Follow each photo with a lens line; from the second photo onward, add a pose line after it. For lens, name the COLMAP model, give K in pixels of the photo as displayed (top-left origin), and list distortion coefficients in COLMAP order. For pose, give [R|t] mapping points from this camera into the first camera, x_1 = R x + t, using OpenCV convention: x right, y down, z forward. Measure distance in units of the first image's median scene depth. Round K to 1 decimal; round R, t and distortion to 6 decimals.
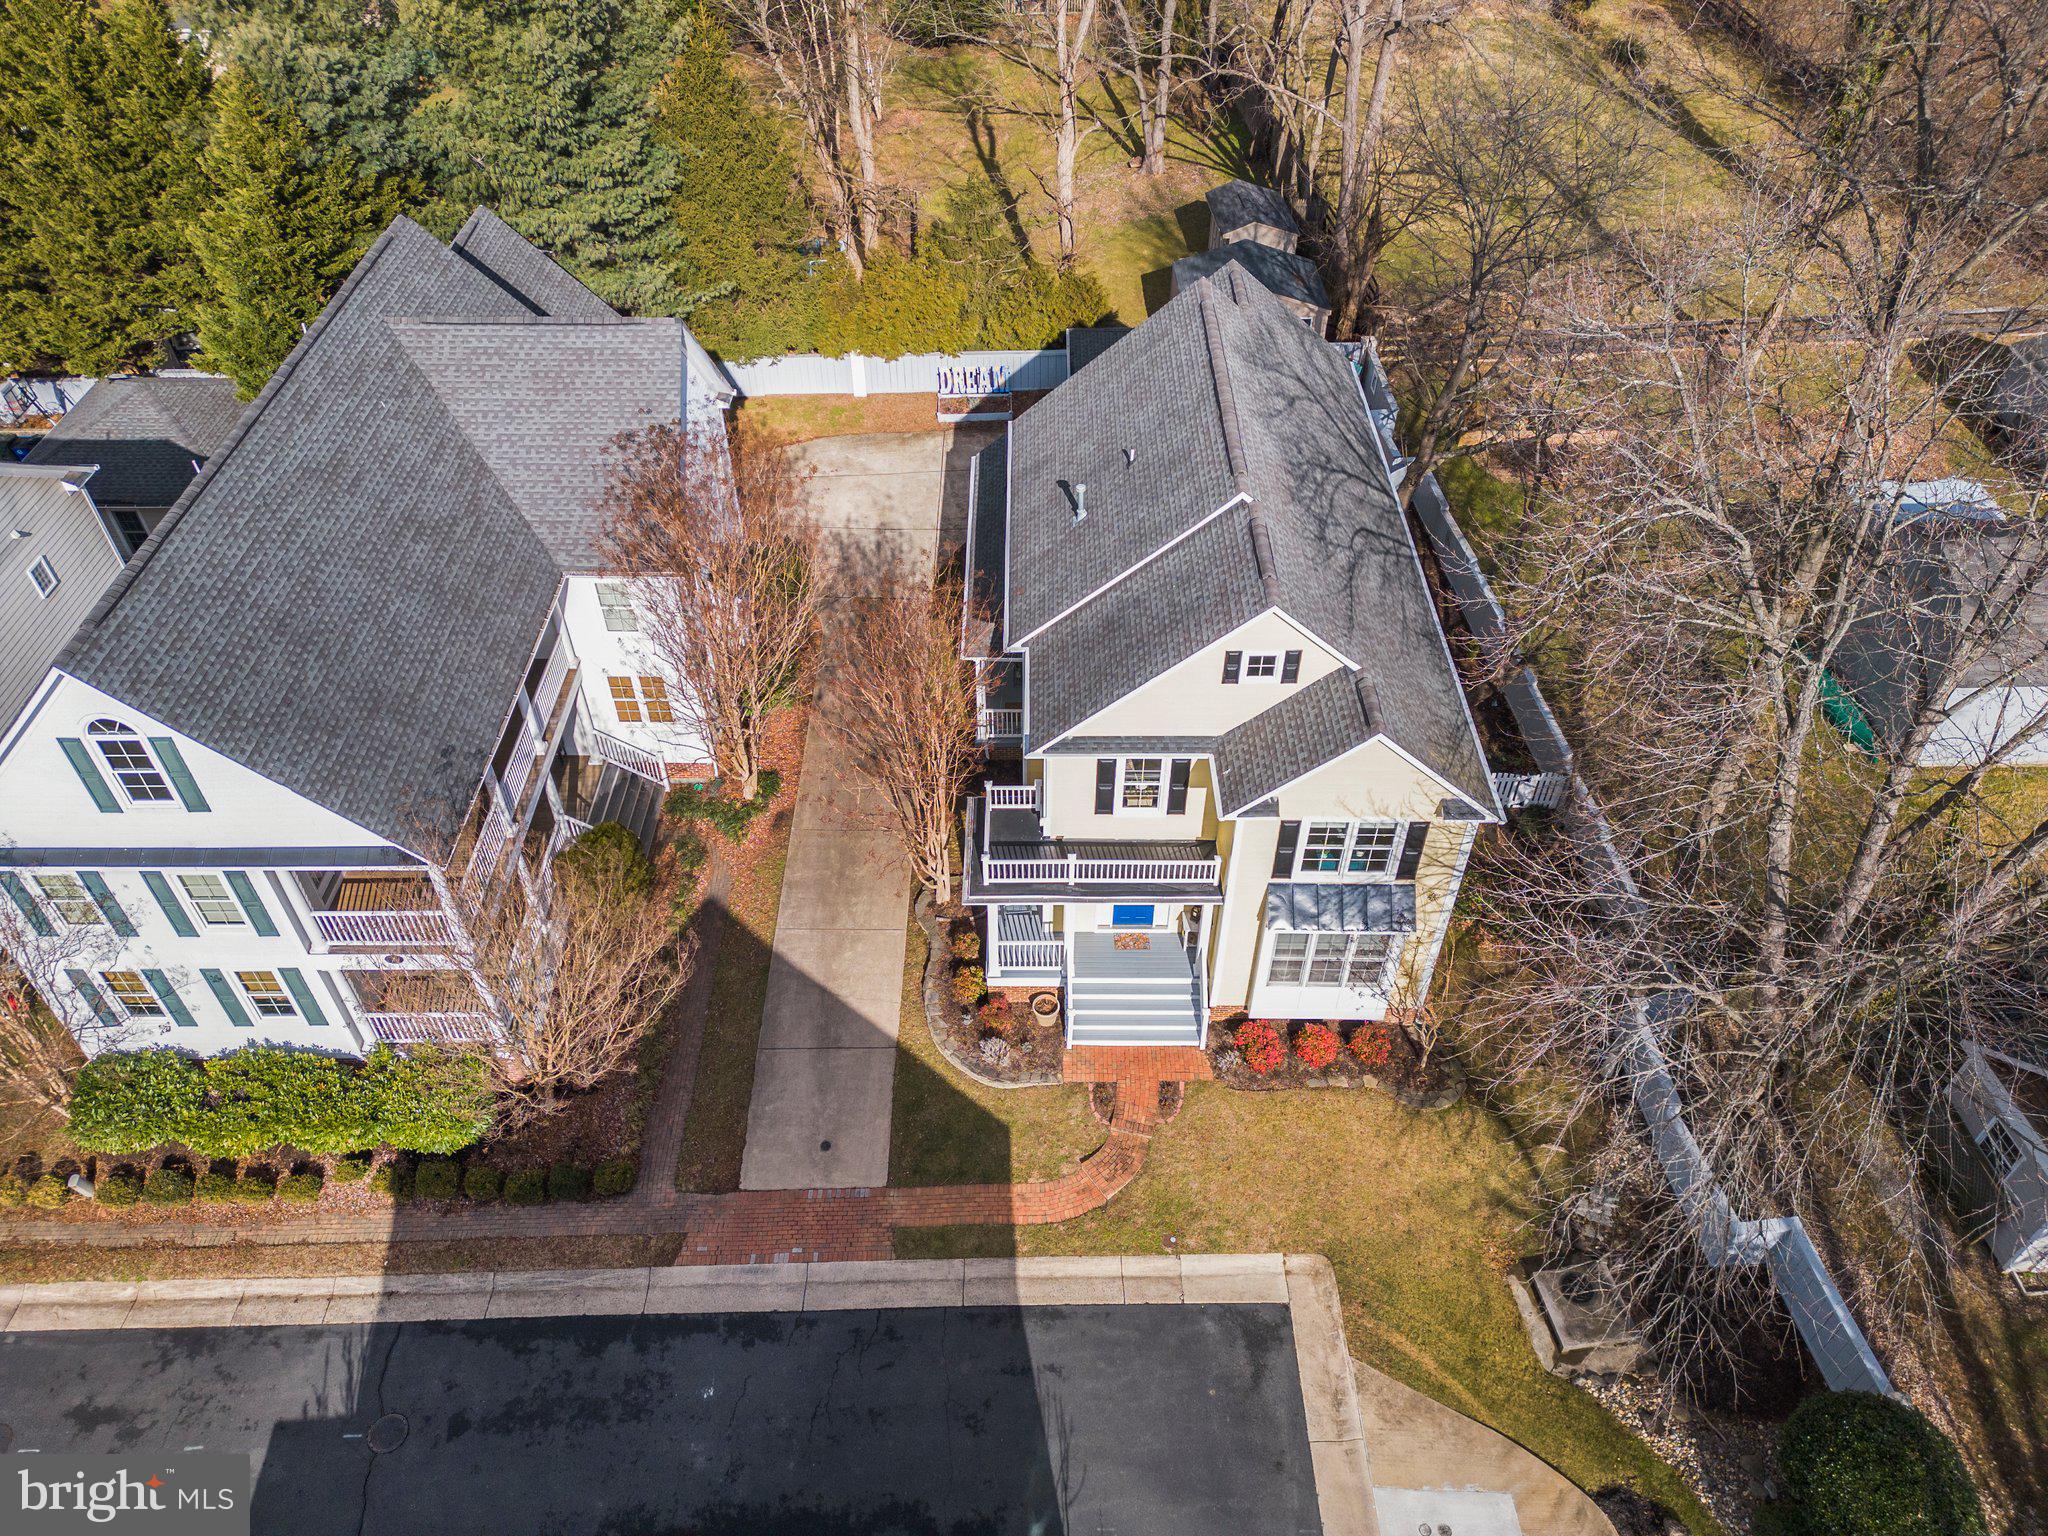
lens RADIAL K [[1417.1, 0, 1024.2], [0, 1417.1, 751.1], [0, 0, 1]] dist [0.028985, -0.013410]
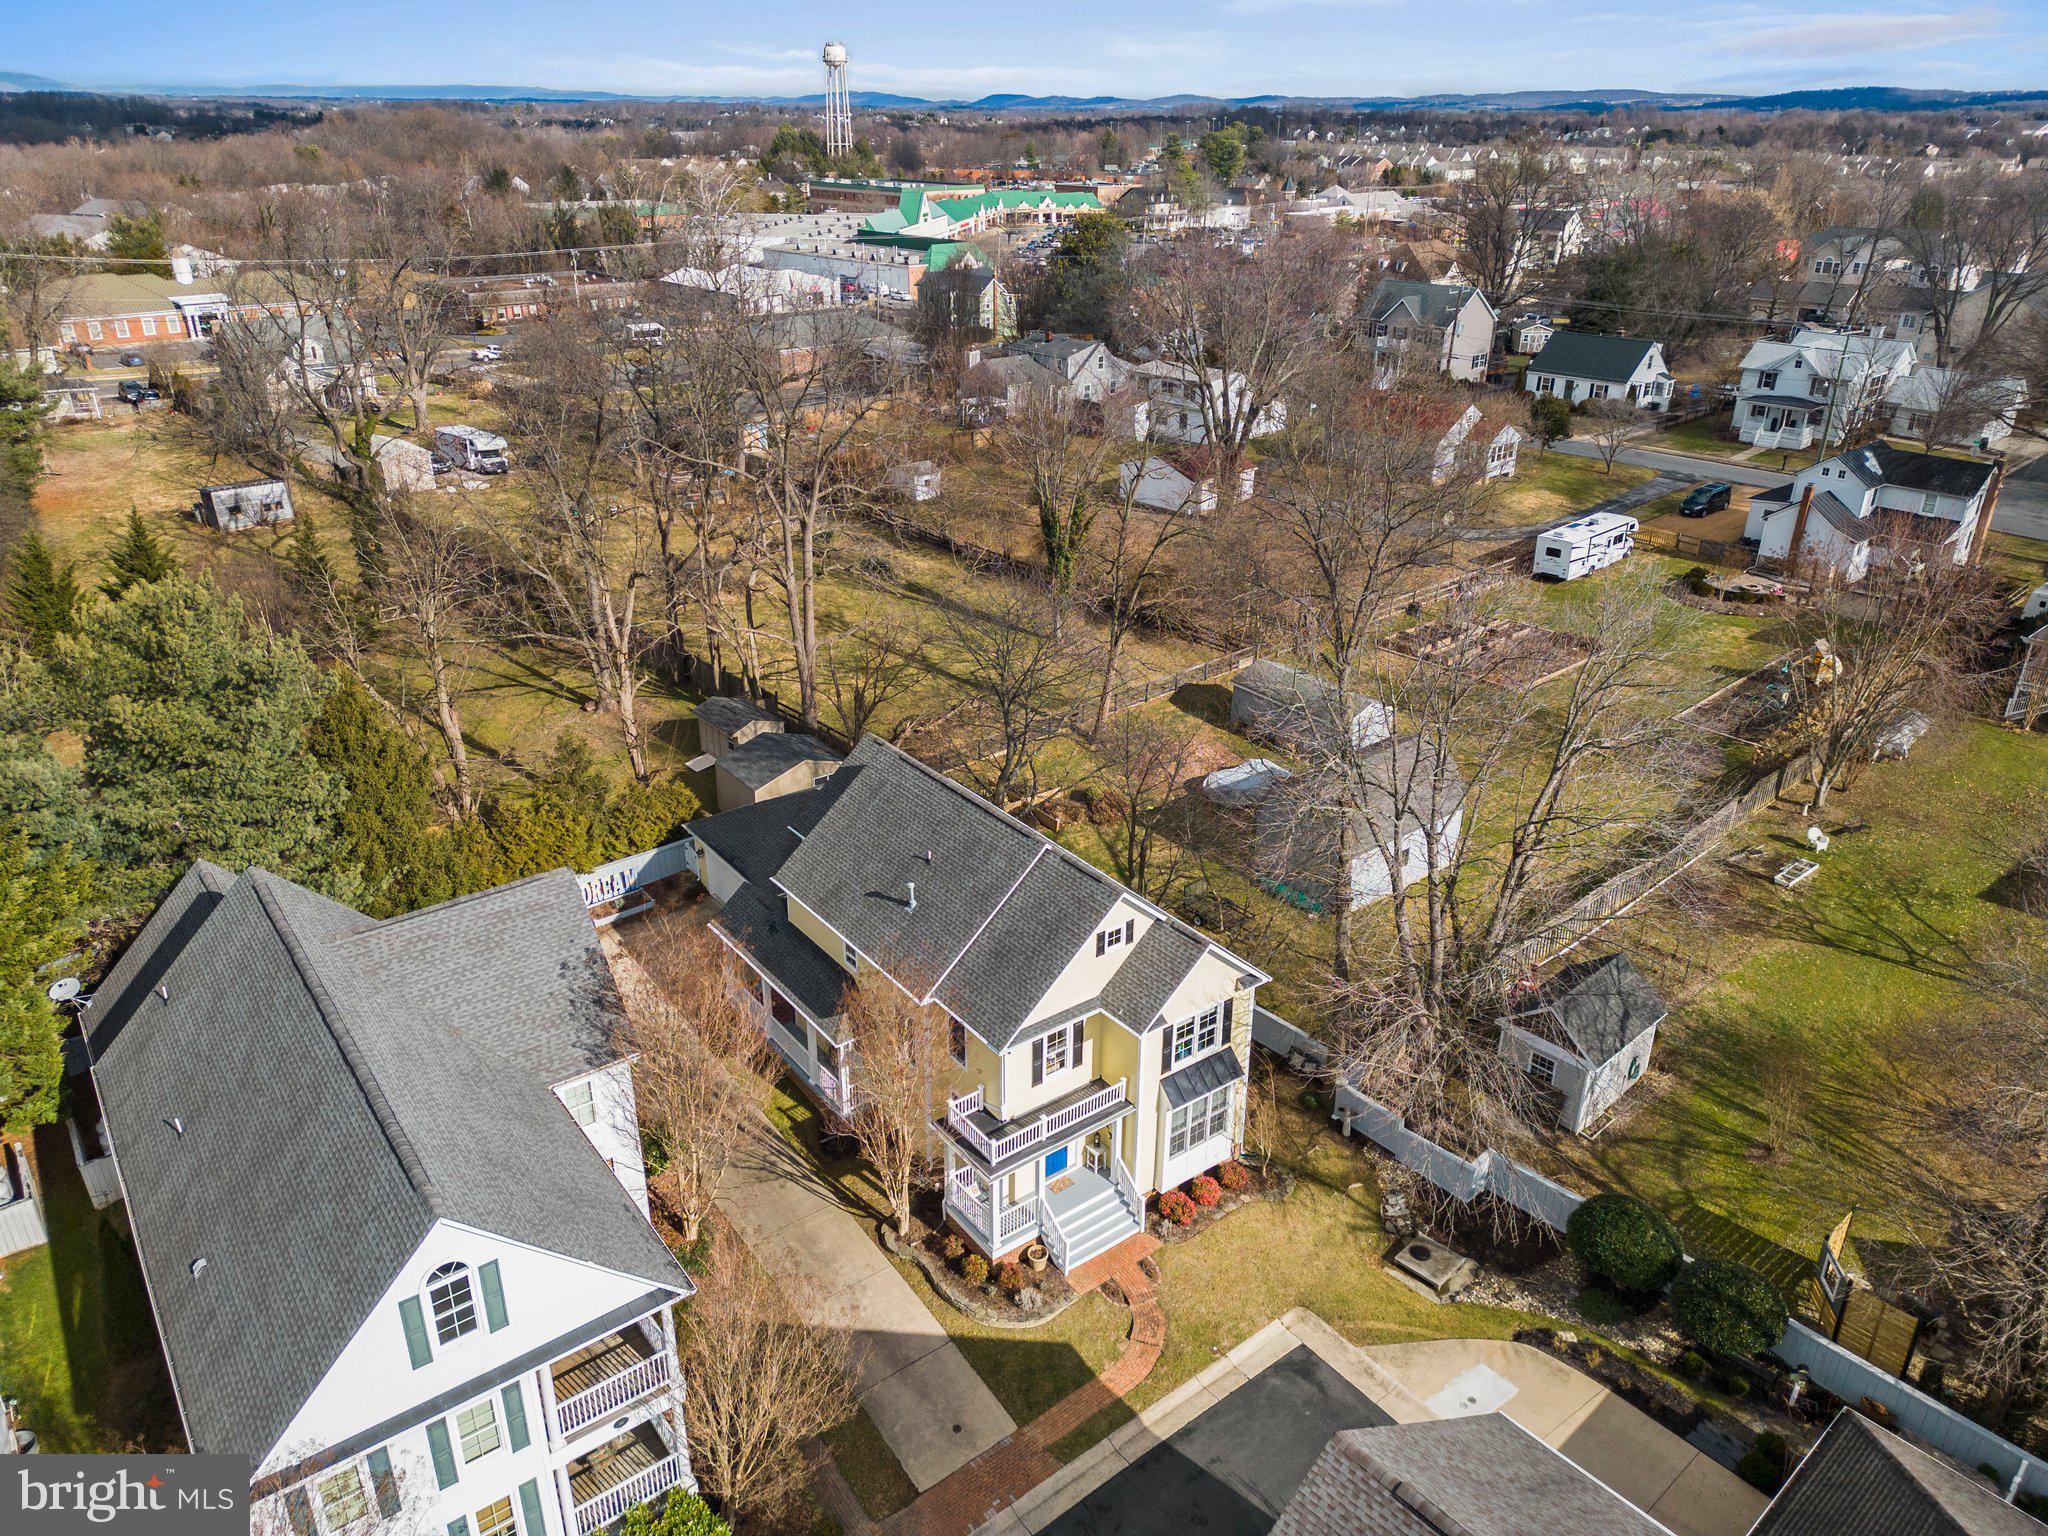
lens RADIAL K [[1417.1, 0, 1030.9], [0, 1417.1, 769.2], [0, 0, 1]] dist [0.028985, -0.013410]
pose [[0.798529, -0.249892, 0.547637, -0.663620], [0.408097, 0.893509, -0.187344, 0.026384], [-0.442503, 0.373089, 0.815473, -0.264681]]
